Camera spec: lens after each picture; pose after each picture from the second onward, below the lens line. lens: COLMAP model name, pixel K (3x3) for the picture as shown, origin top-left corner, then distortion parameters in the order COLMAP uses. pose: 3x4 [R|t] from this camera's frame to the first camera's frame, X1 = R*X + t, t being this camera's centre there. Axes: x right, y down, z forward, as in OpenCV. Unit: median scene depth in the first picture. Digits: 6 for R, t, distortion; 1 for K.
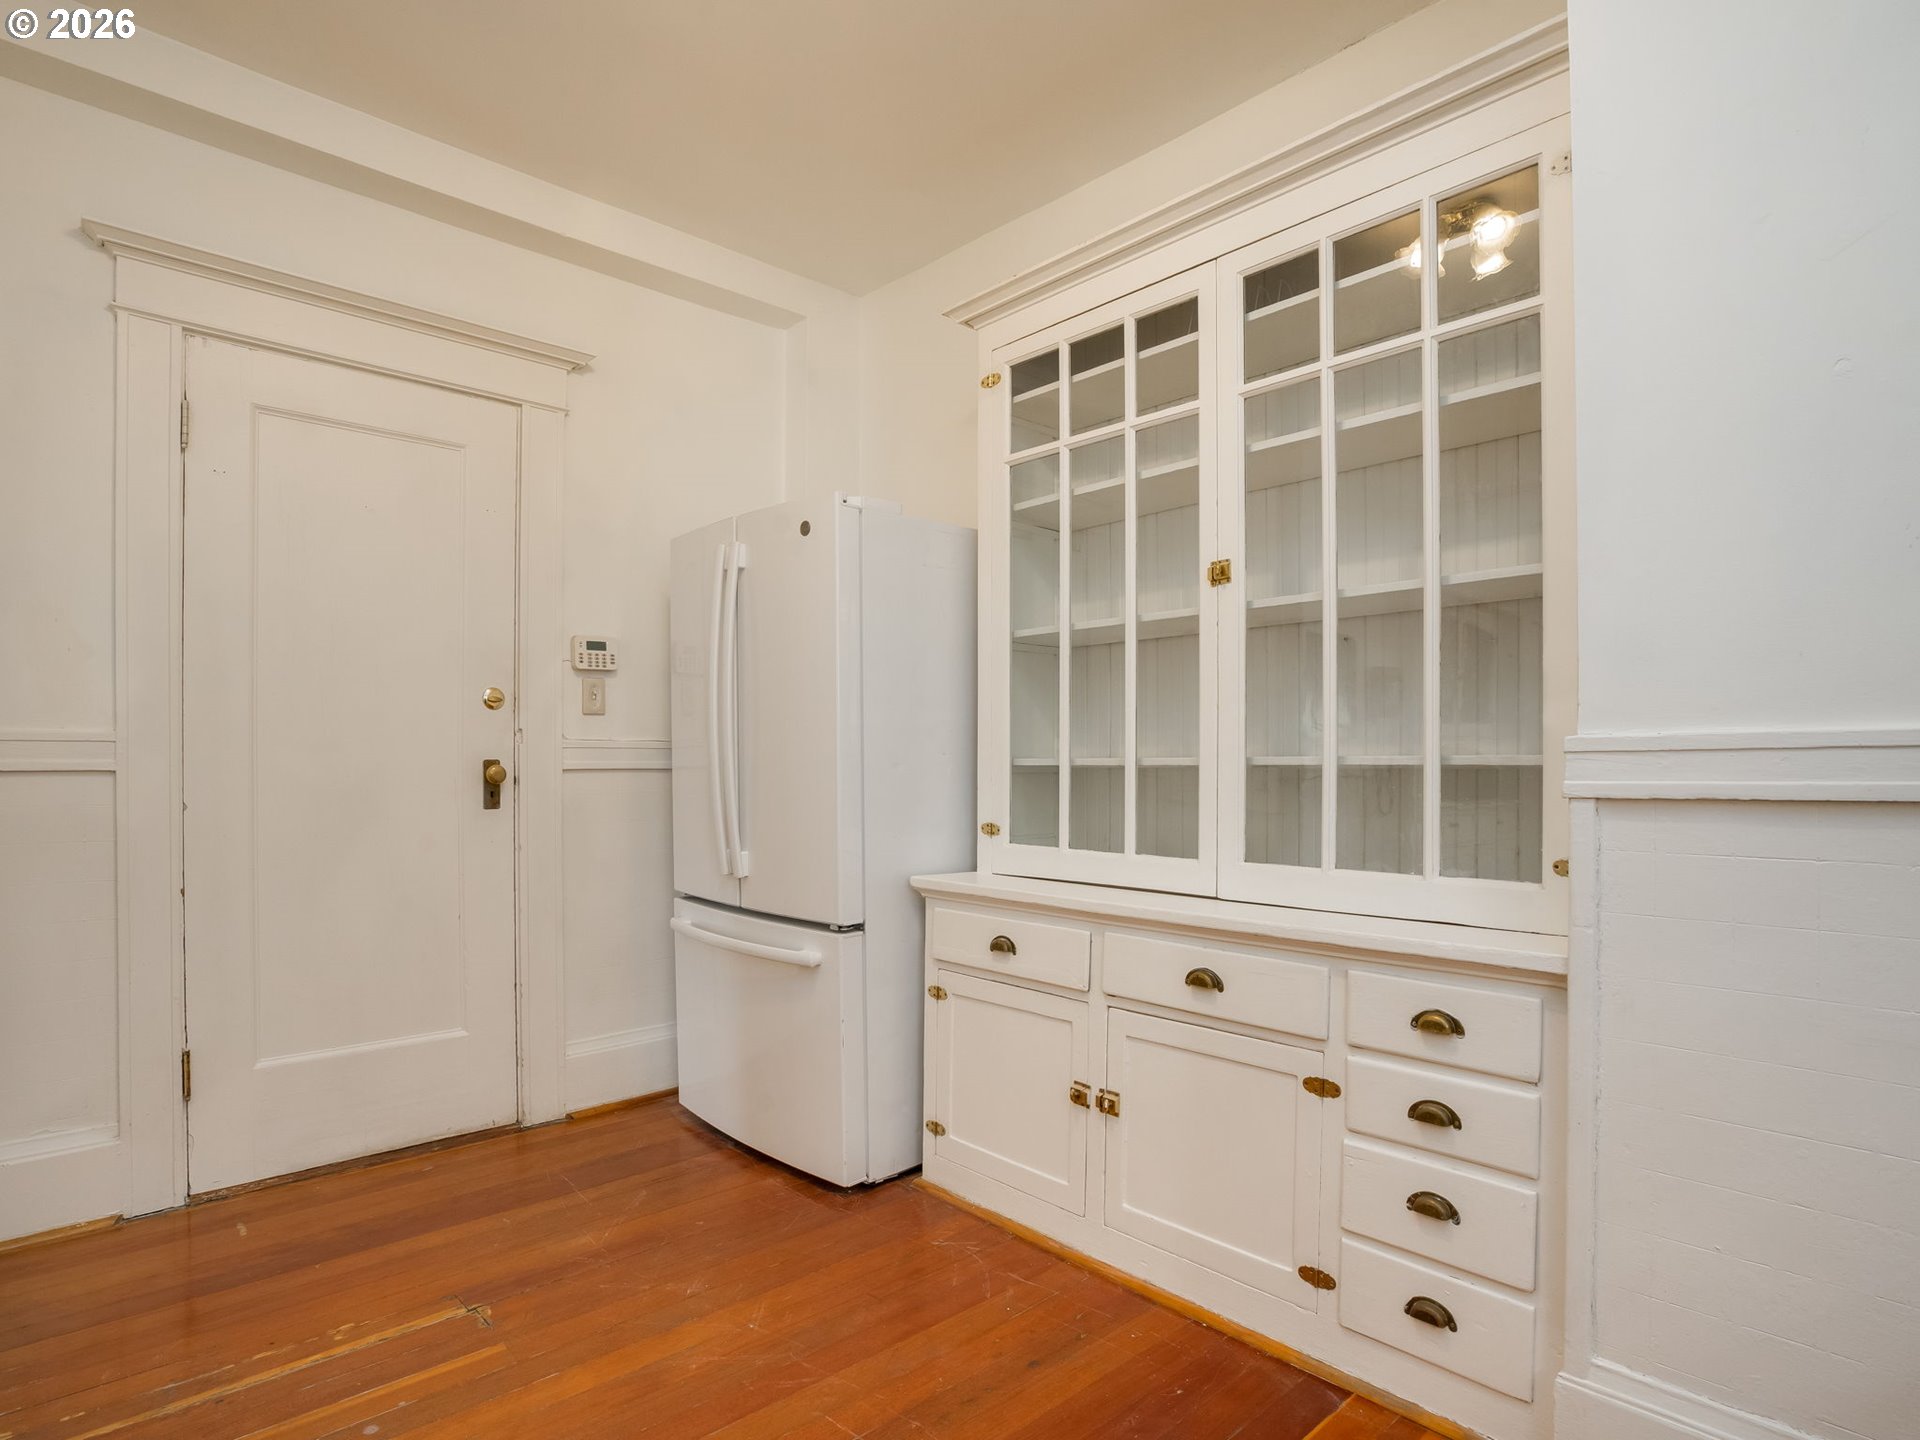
lens RADIAL K [[1014.0, 0, 962.5], [0, 1014.0, 779.4], [0, 0, 1]] dist [-0.057783, 0.022906]
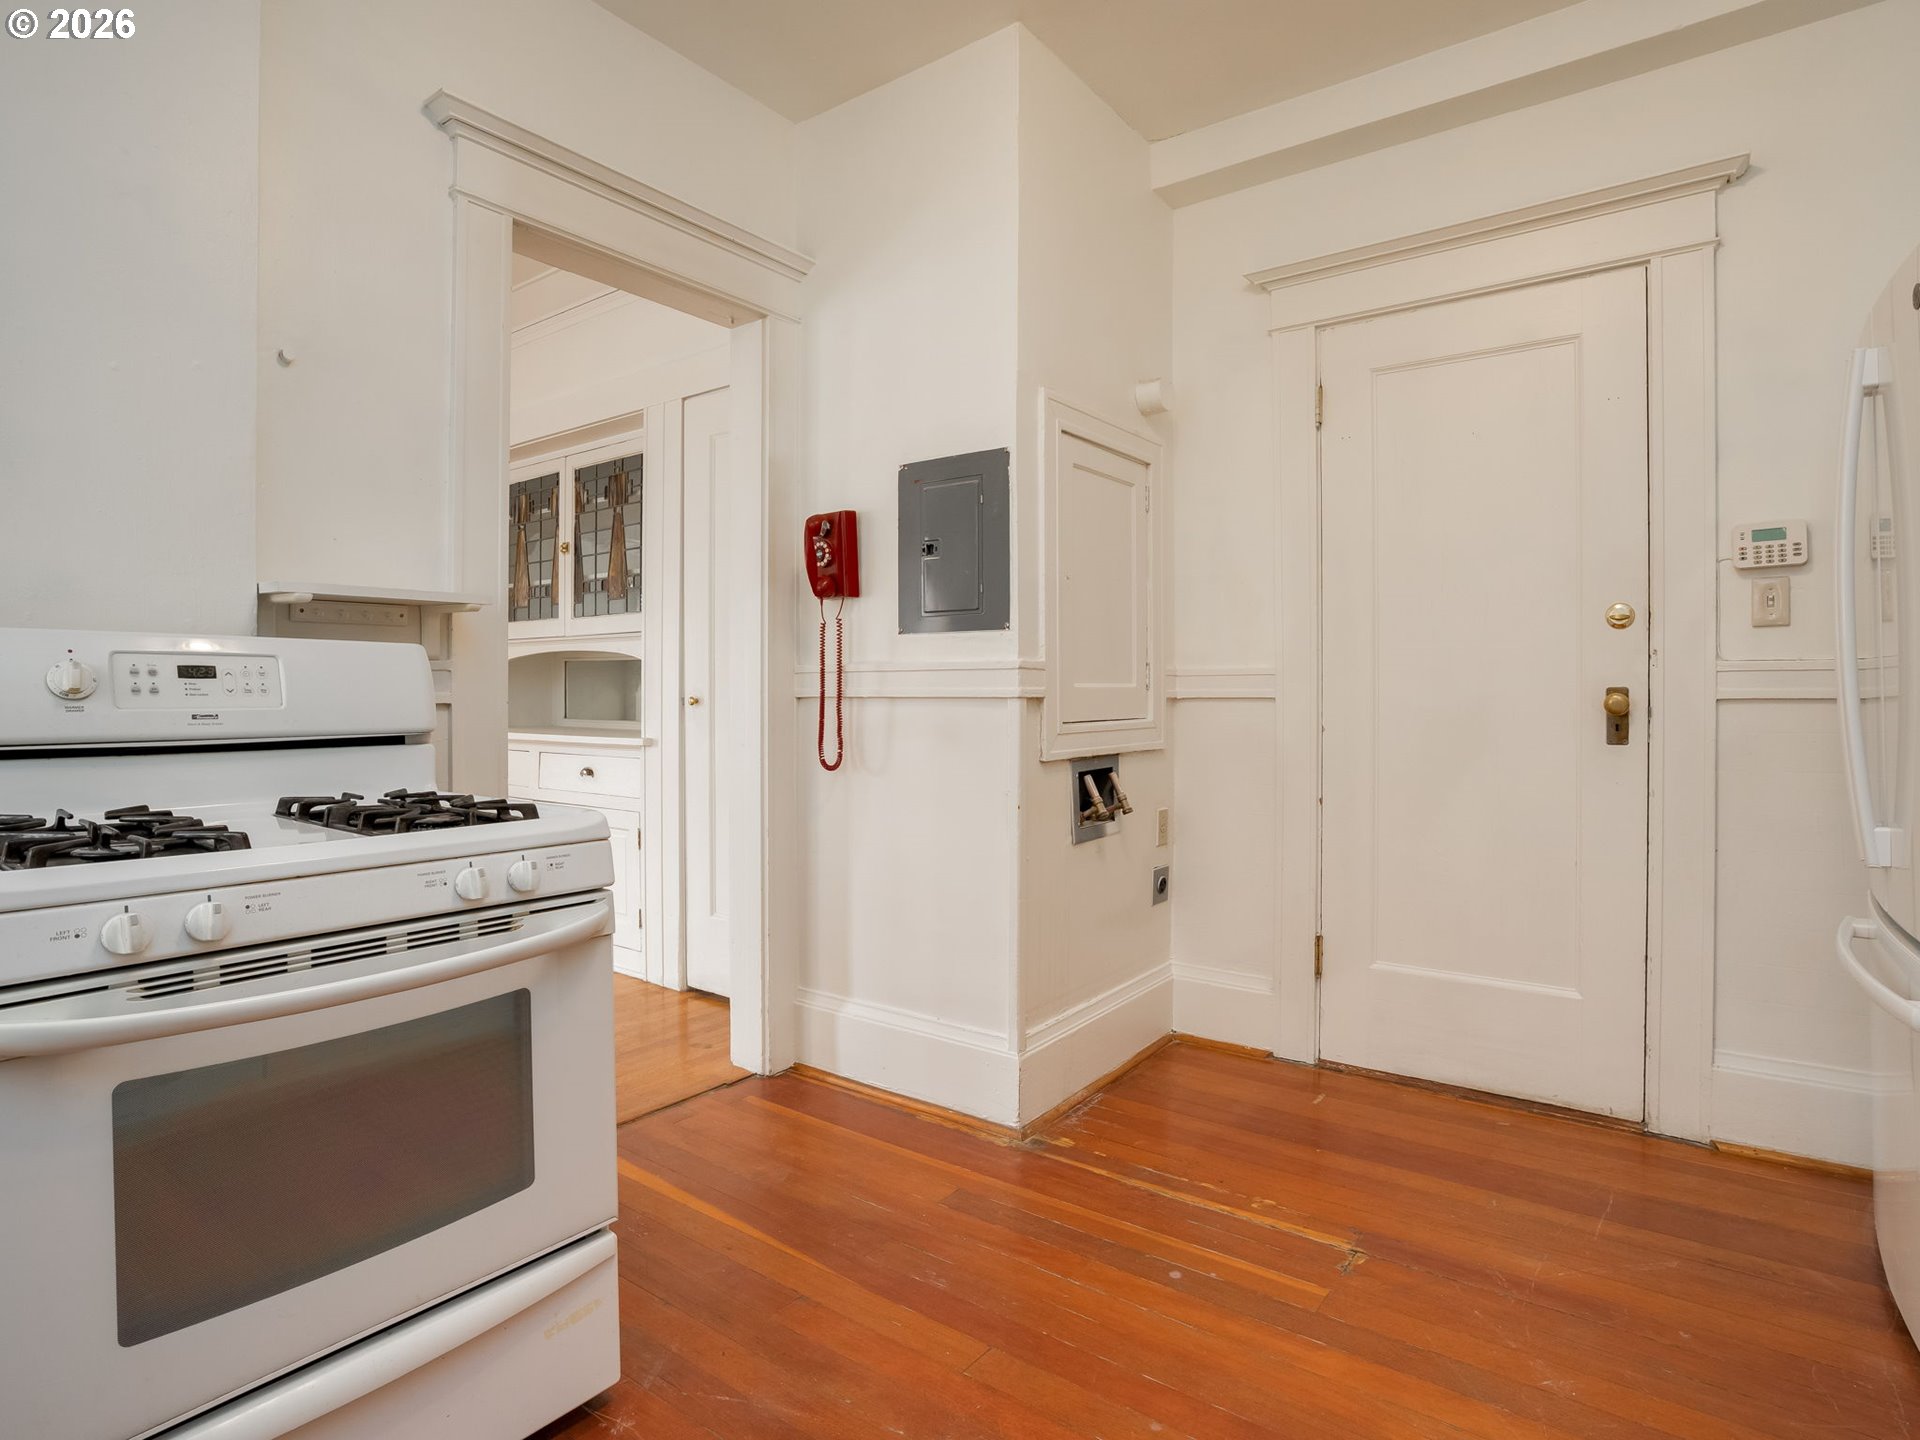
lens RADIAL K [[1014.0, 0, 949.5], [0, 1014.0, 702.1], [0, 0, 1]] dist [-0.057783, 0.022906]
pose [[0.185496, 0.004765, -0.982633, 0.263708], [-0.016512, 0.999862, 0.001731, 0.000981], [0.982506, 0.015904, 0.185549, 0.286944]]
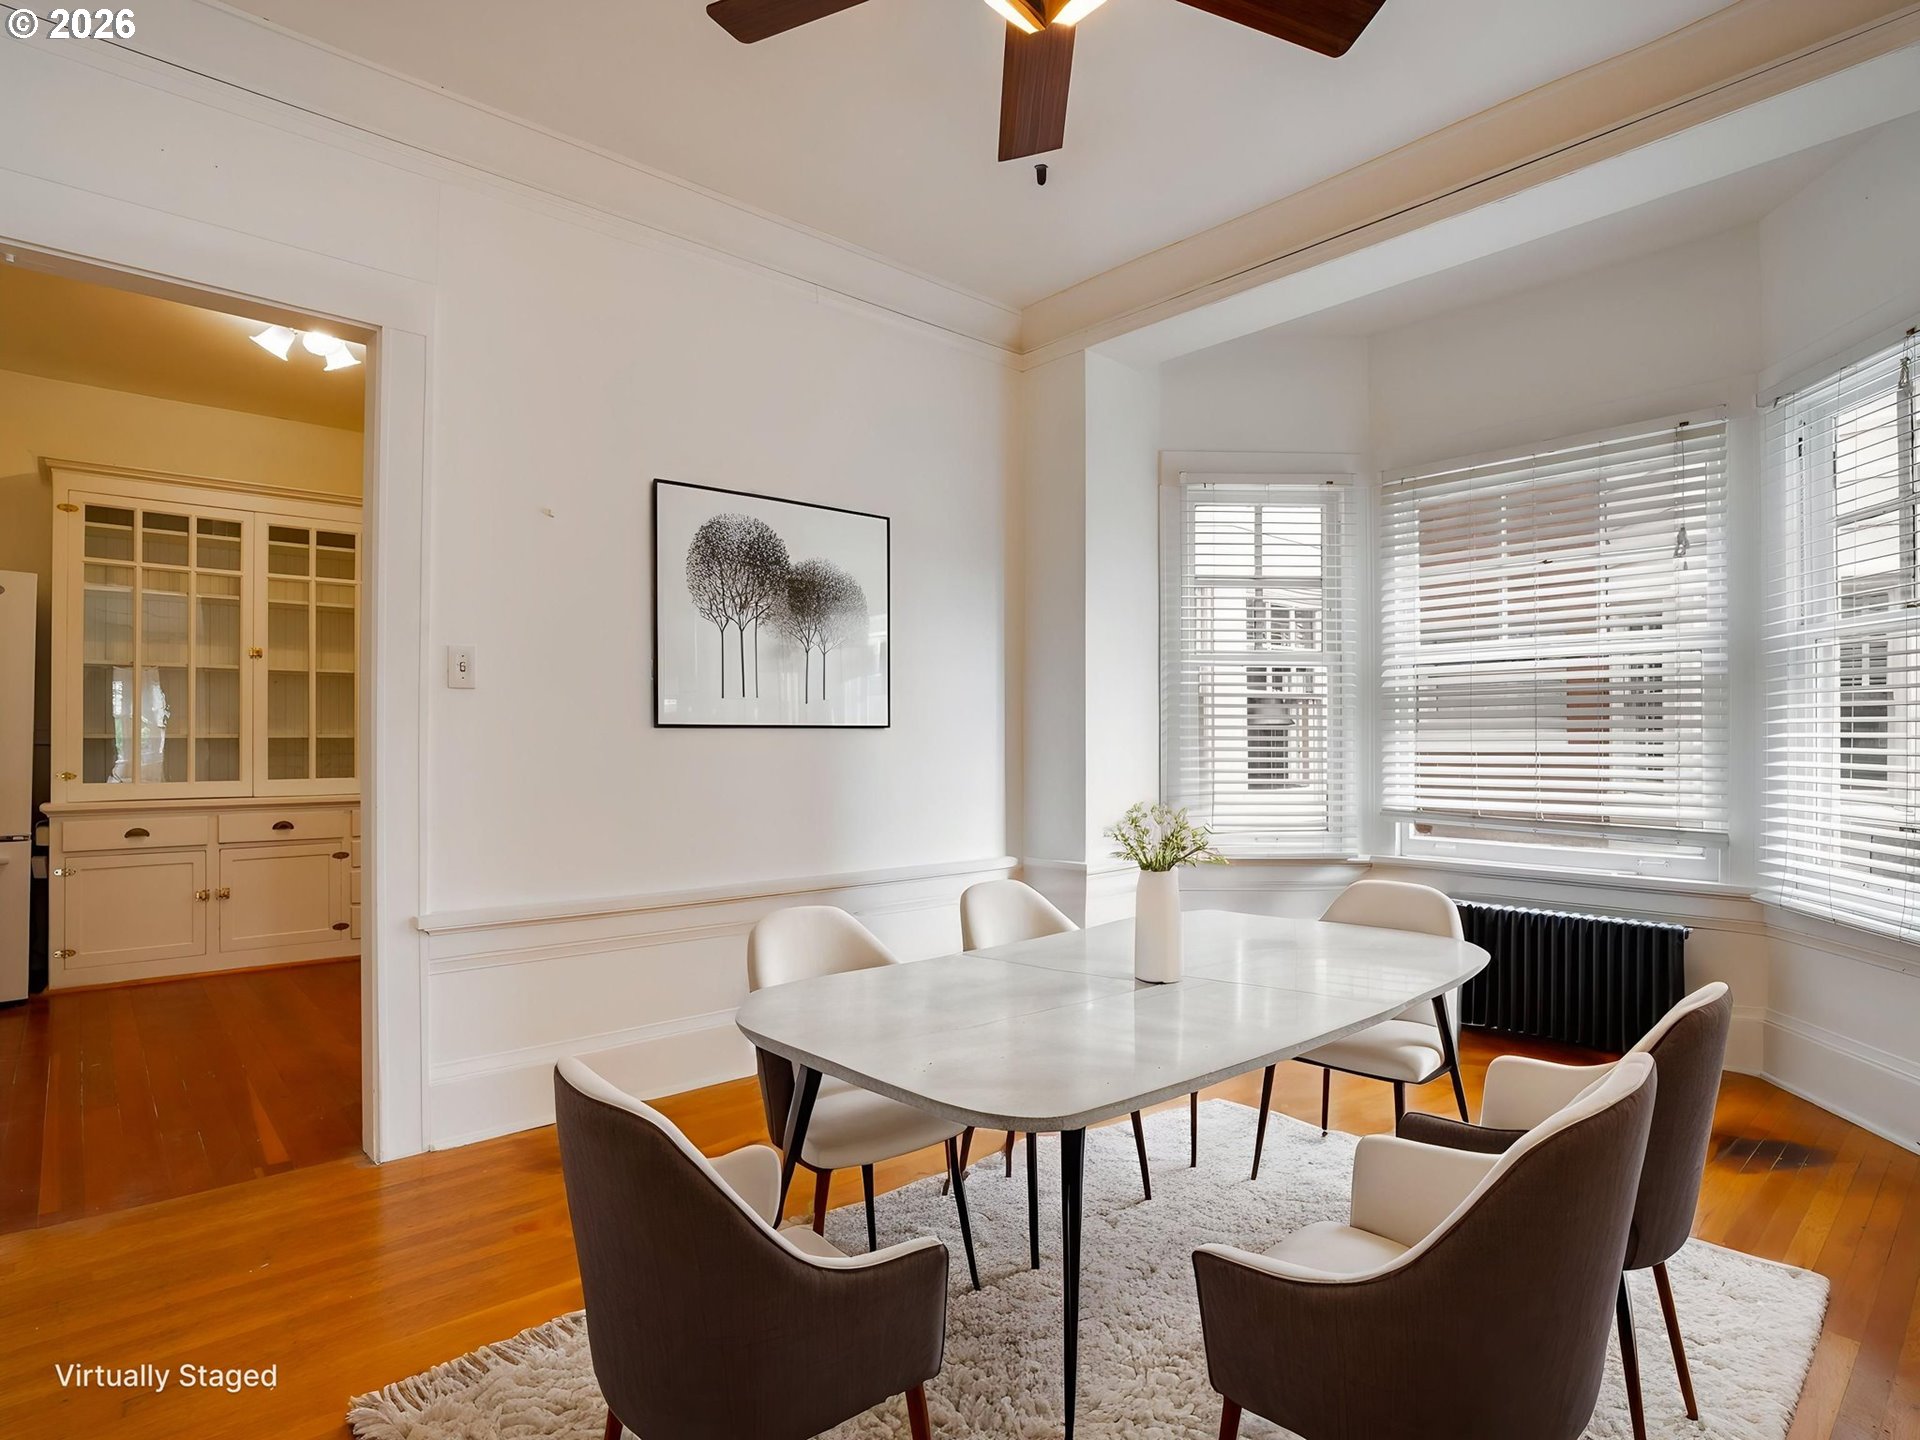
lens RADIAL K [[1014.0, 0, 972.0], [0, 1014.0, 728.1], [0, 0, 1]] dist [-0.057783, 0.022906]
pose [[0.021716, 0.008516, 0.999728, -2.275719], [0.016386, 0.999826, -0.008873, 0.012949], [-0.999630, 0.016574, 0.021573, -0.770385]]
